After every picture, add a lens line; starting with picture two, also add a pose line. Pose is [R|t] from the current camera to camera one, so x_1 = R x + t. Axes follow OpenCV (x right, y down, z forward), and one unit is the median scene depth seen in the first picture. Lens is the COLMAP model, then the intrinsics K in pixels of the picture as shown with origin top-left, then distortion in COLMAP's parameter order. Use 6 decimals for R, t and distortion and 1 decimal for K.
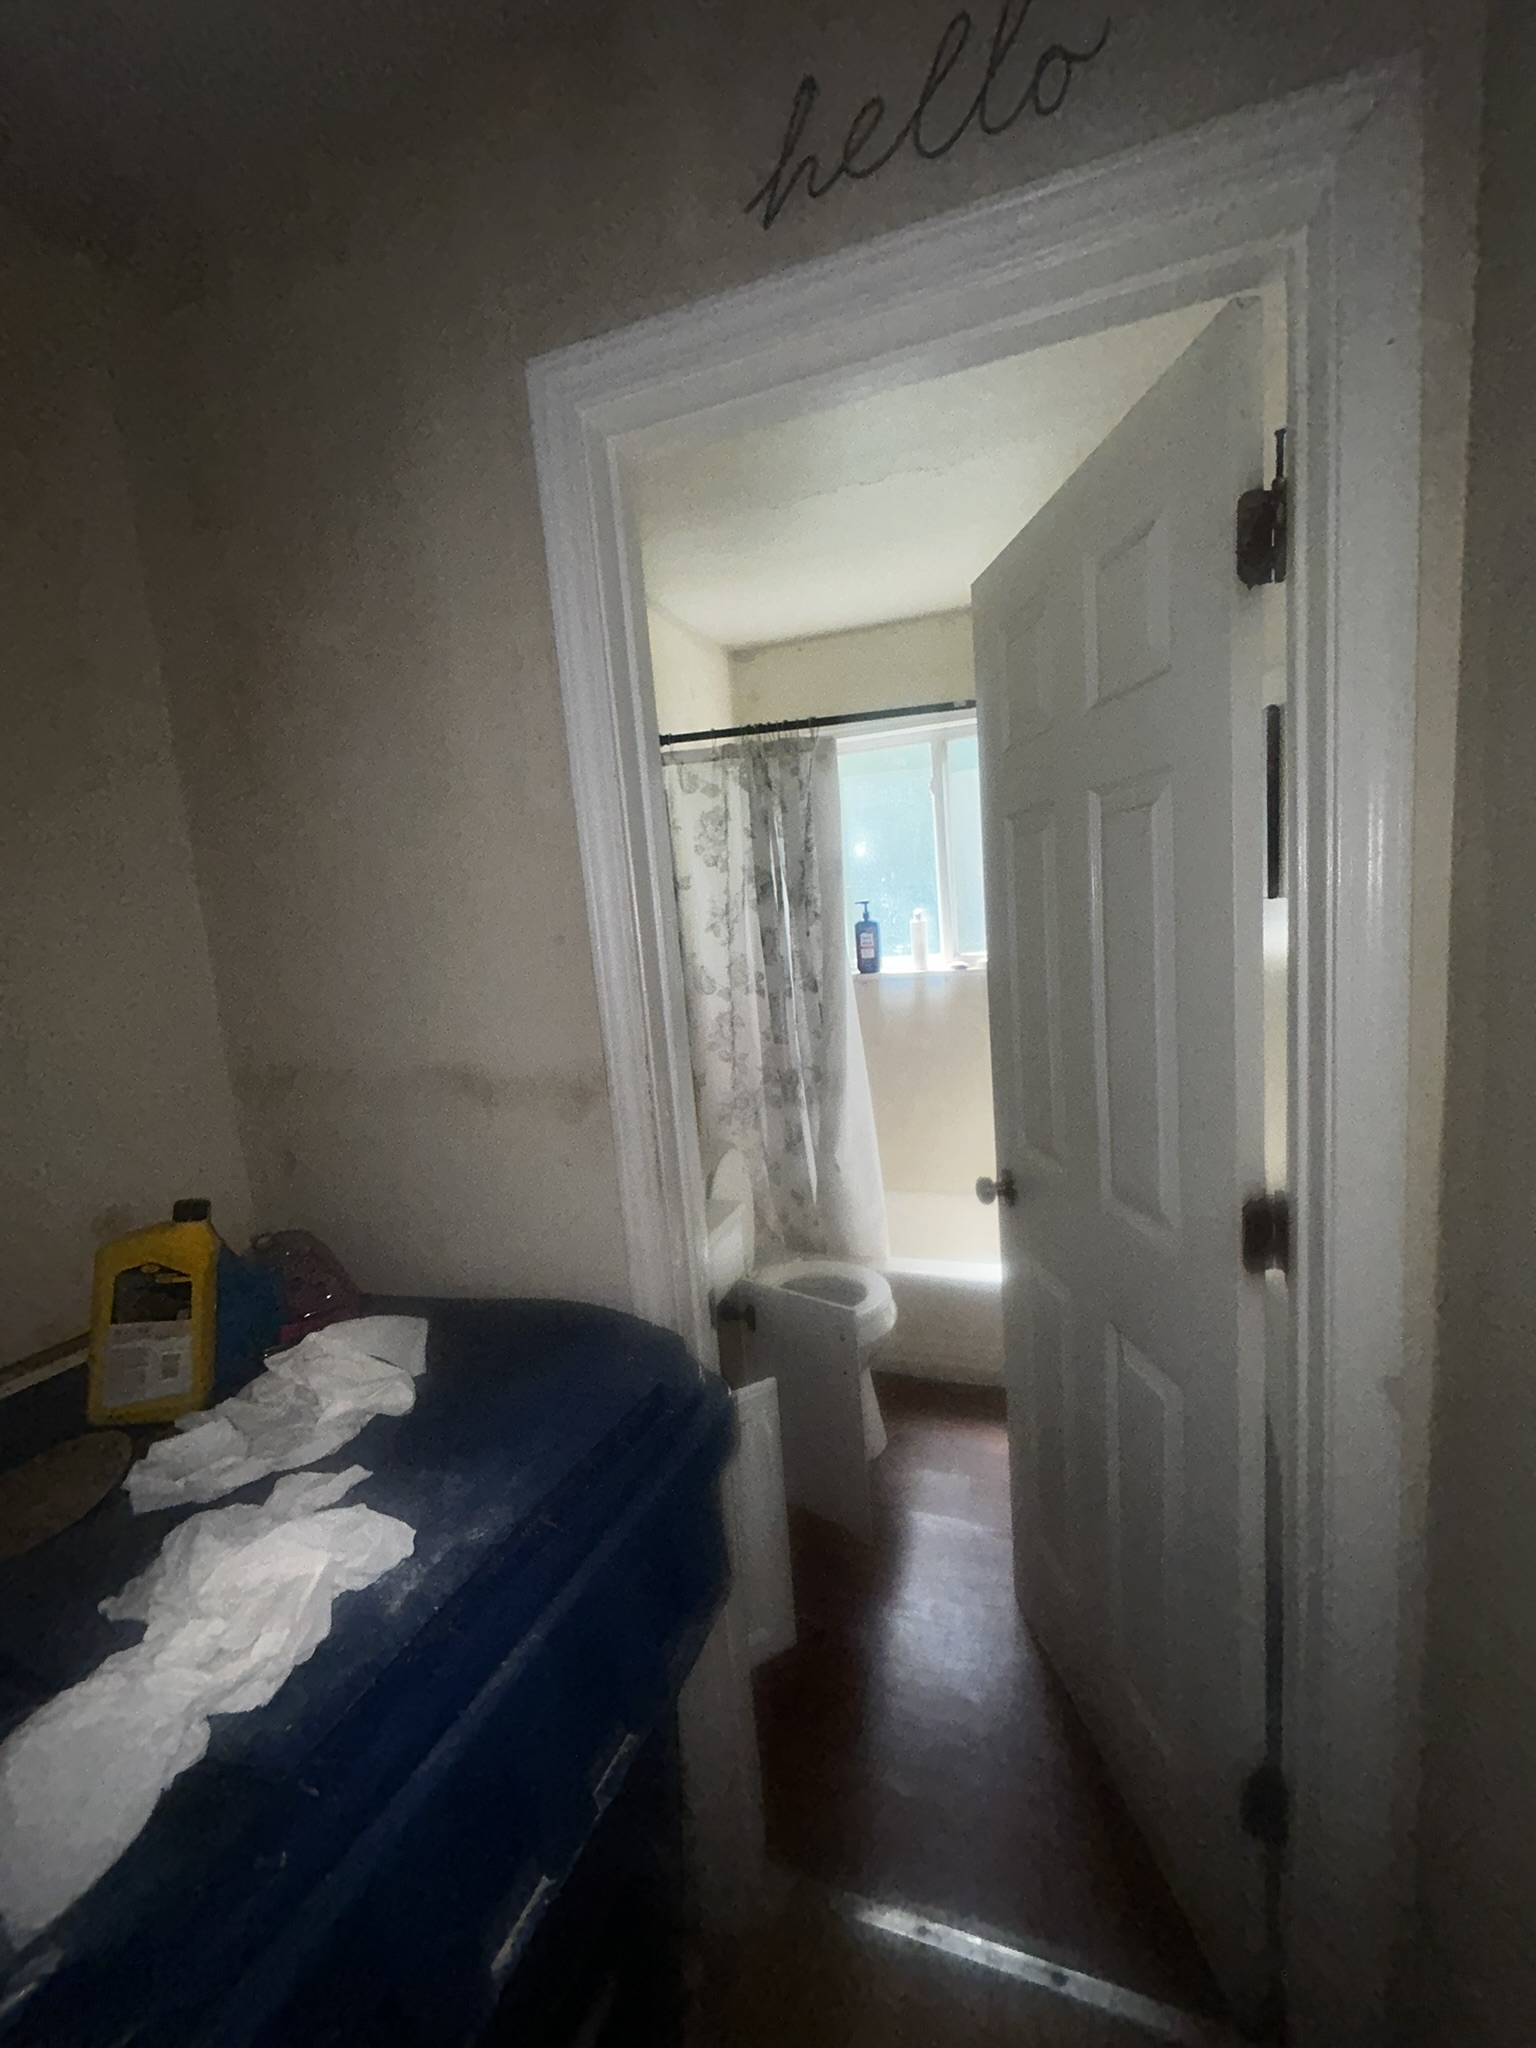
lens RADIAL K [[811.7, 0, 767.4], [0, 811.7, 1018.2], [0, 0, 1]] dist [0.009031, -0.000069]
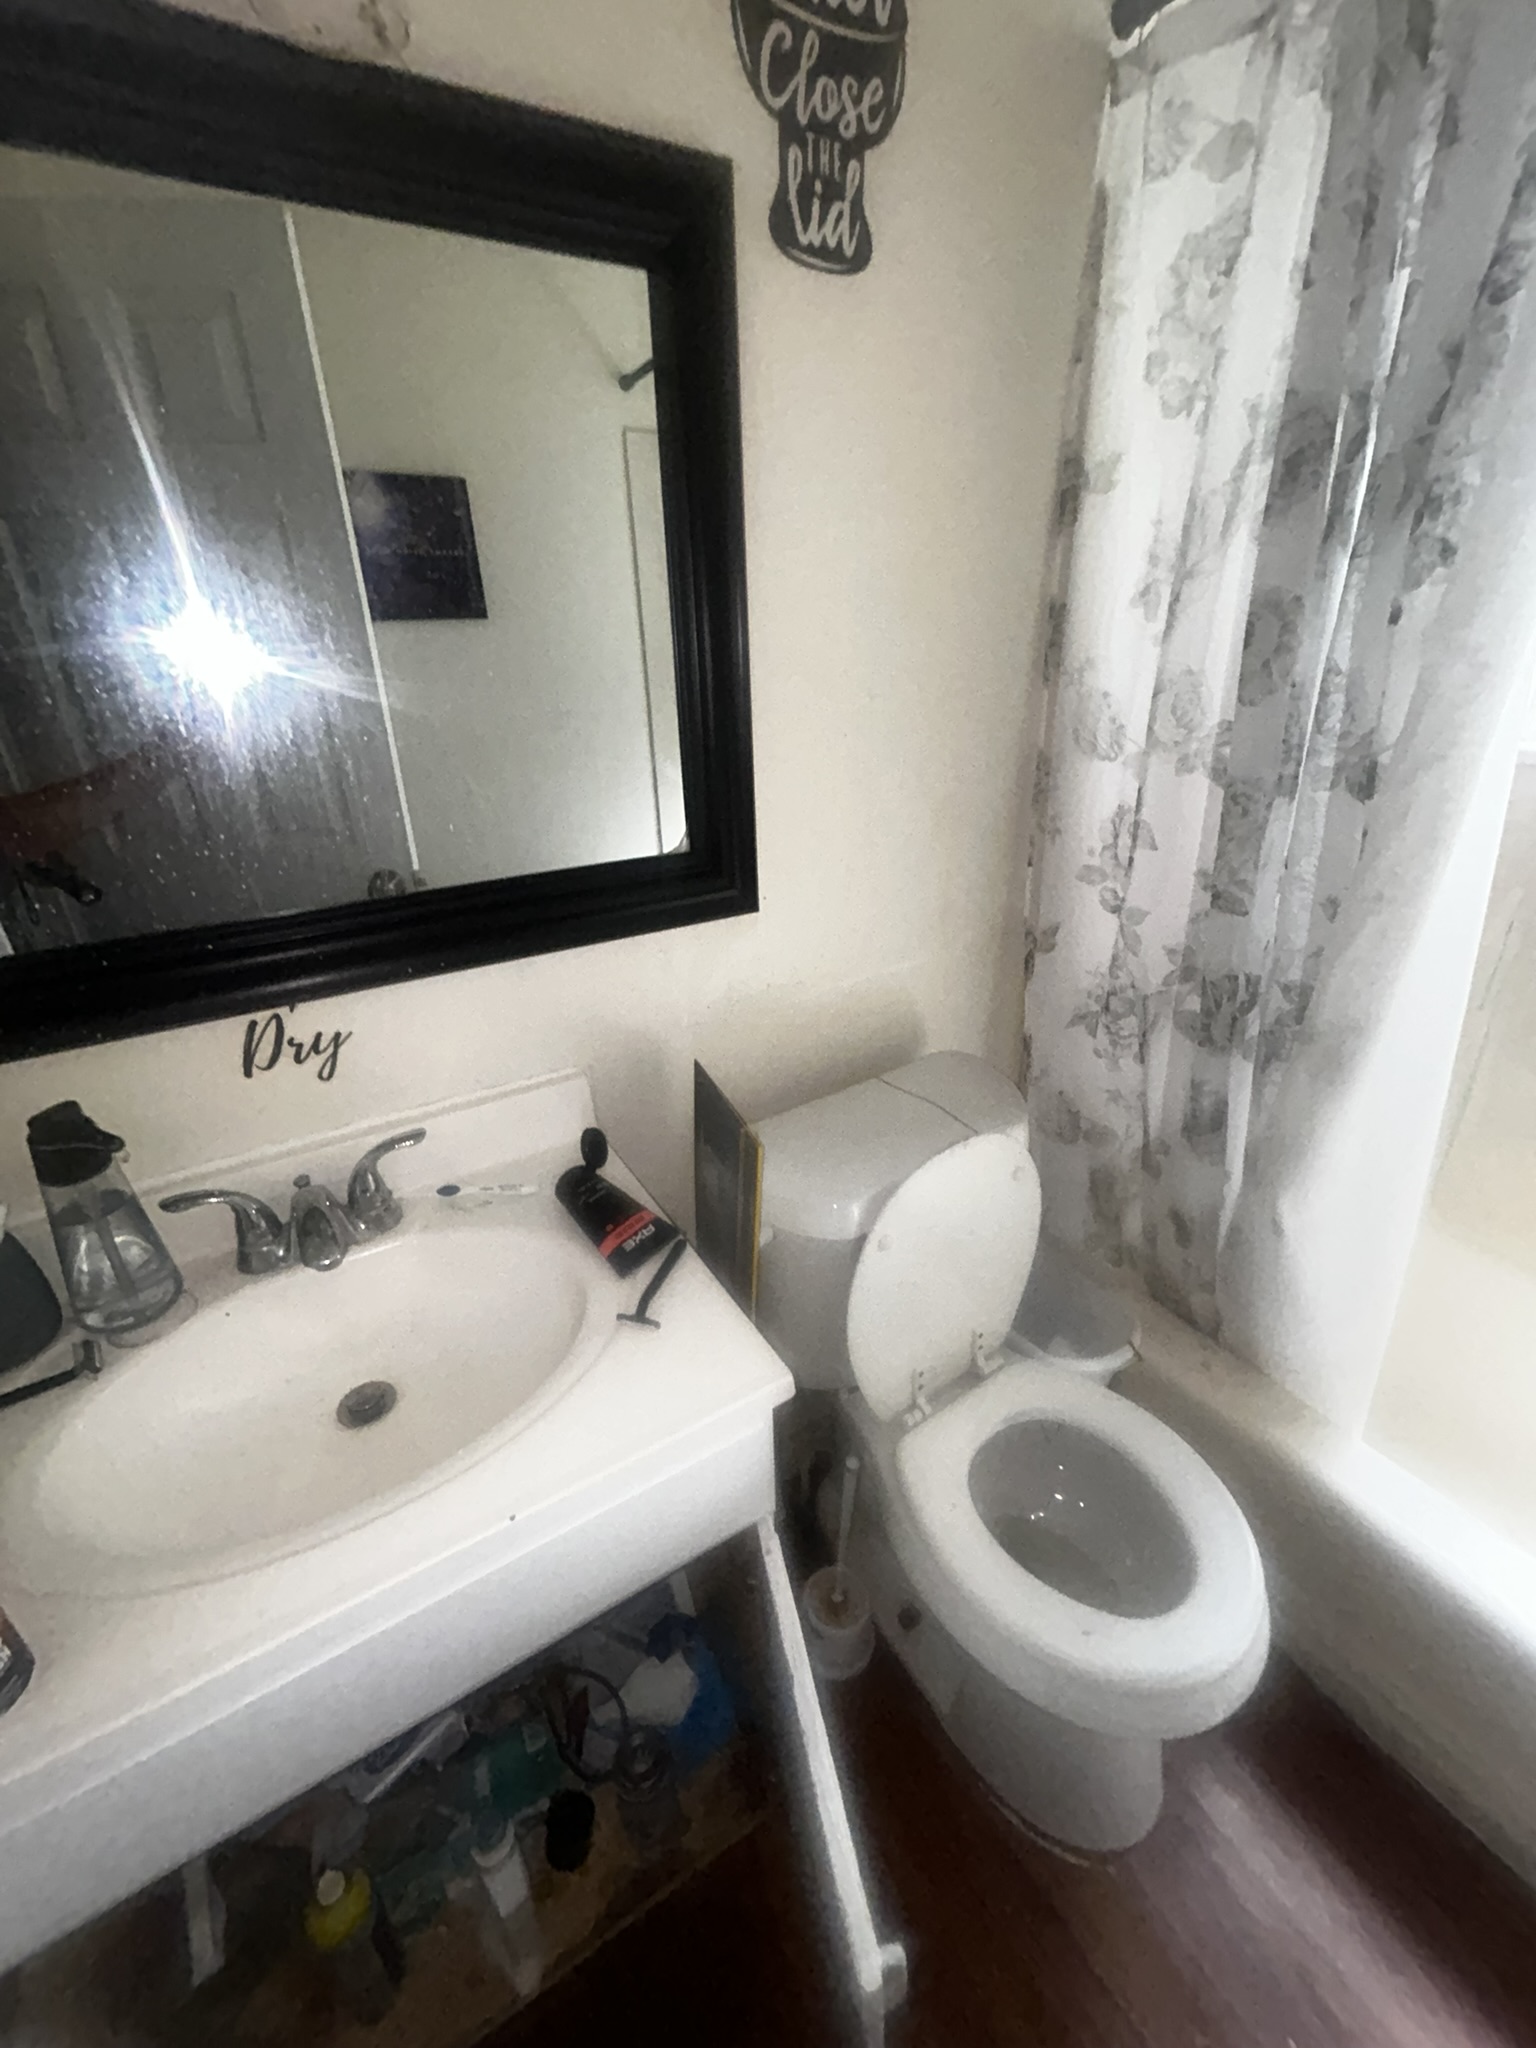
lens RADIAL K [[831.7, 0, 777.9], [0, 831.7, 1018.8], [0, 0, 1]] dist [0.001086, 0.000233]
pose [[0.781141, 0.301926, -0.546497, 0.085896], [-0.114209, 0.929629, 0.350351, -0.038975], [0.613820, -0.211259, 0.760654, 0.528786]]
